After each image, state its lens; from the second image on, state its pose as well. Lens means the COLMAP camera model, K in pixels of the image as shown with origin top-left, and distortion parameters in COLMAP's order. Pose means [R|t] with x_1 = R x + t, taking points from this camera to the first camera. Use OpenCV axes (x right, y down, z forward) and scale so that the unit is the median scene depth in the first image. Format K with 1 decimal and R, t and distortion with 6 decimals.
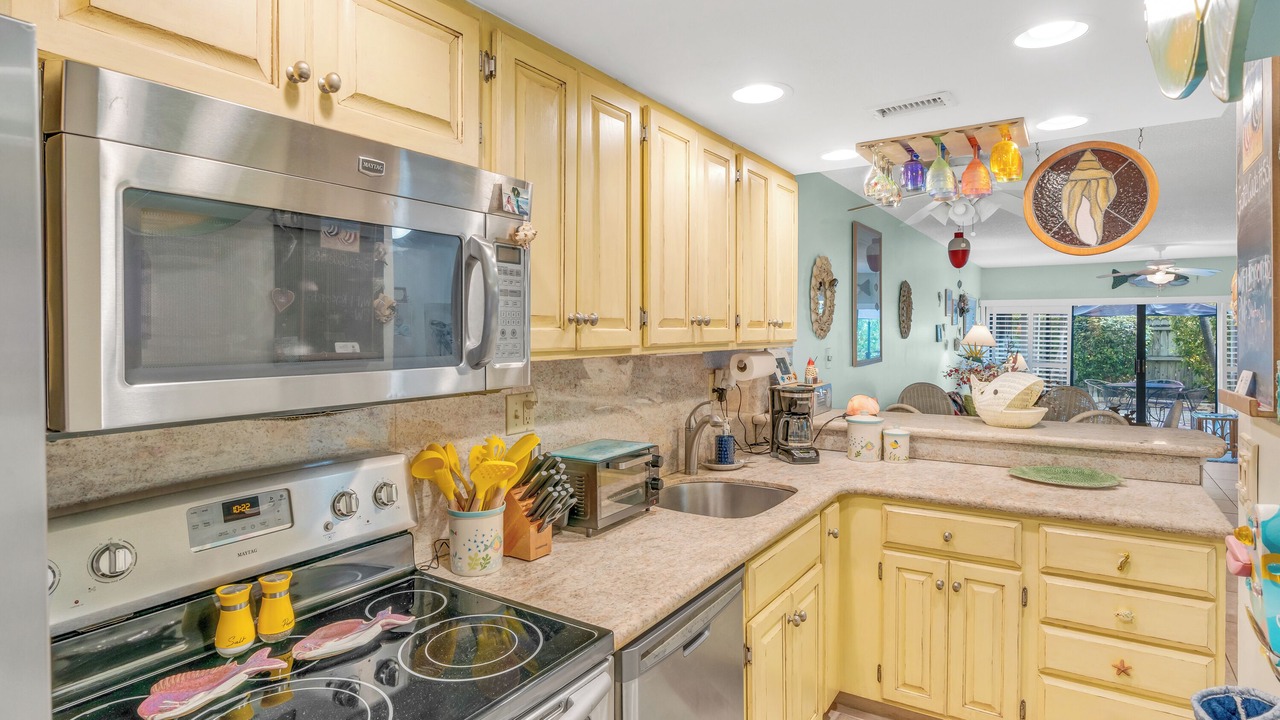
lens RADIAL K [[672.2, 0, 641.0], [0, 672.2, 347.3], [0, 0, 1]] dist [-0.003242, -0.000232]
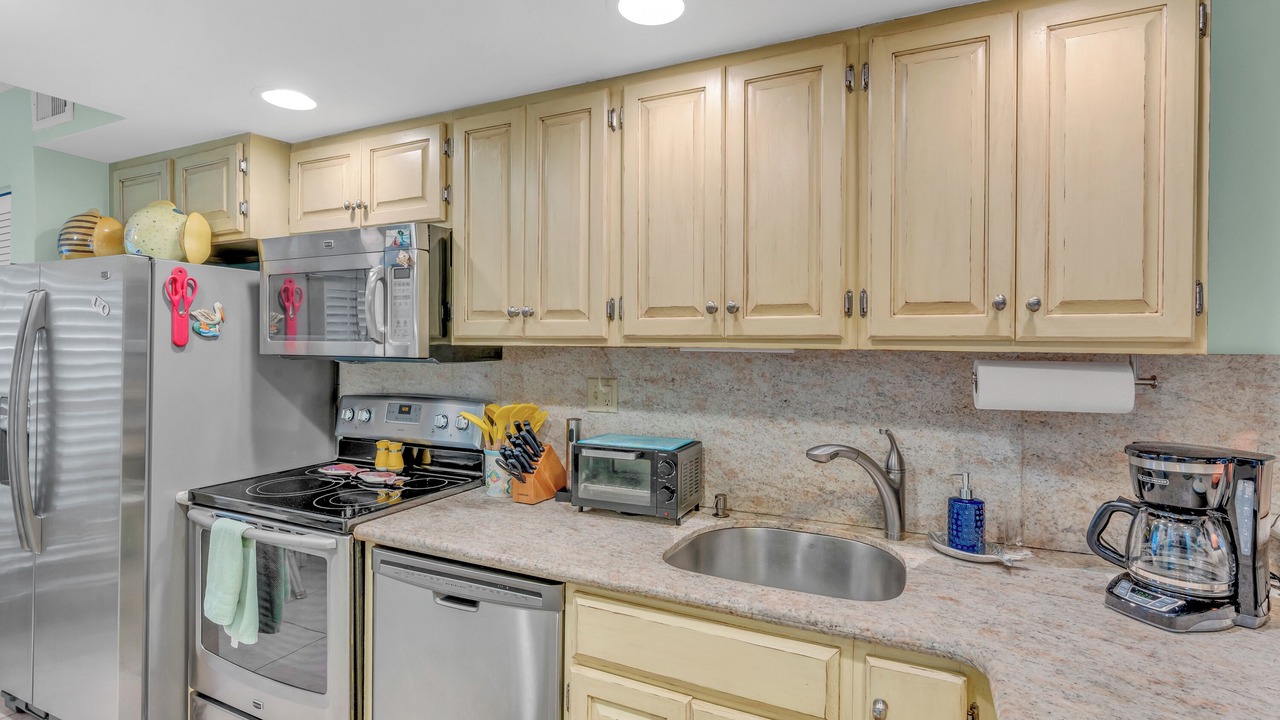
lens RADIAL K [[600.5, 0, 640.1], [0, 600.5, 350.8], [0, 0, 1]] dist [0.004816, 0.000223]
pose [[0.136816, 0.012509, -0.990518, 0.959907], [-0.033523, 0.999406, 0.007990, 0.011088], [0.990029, 0.032112, 0.137154, 1.021752]]
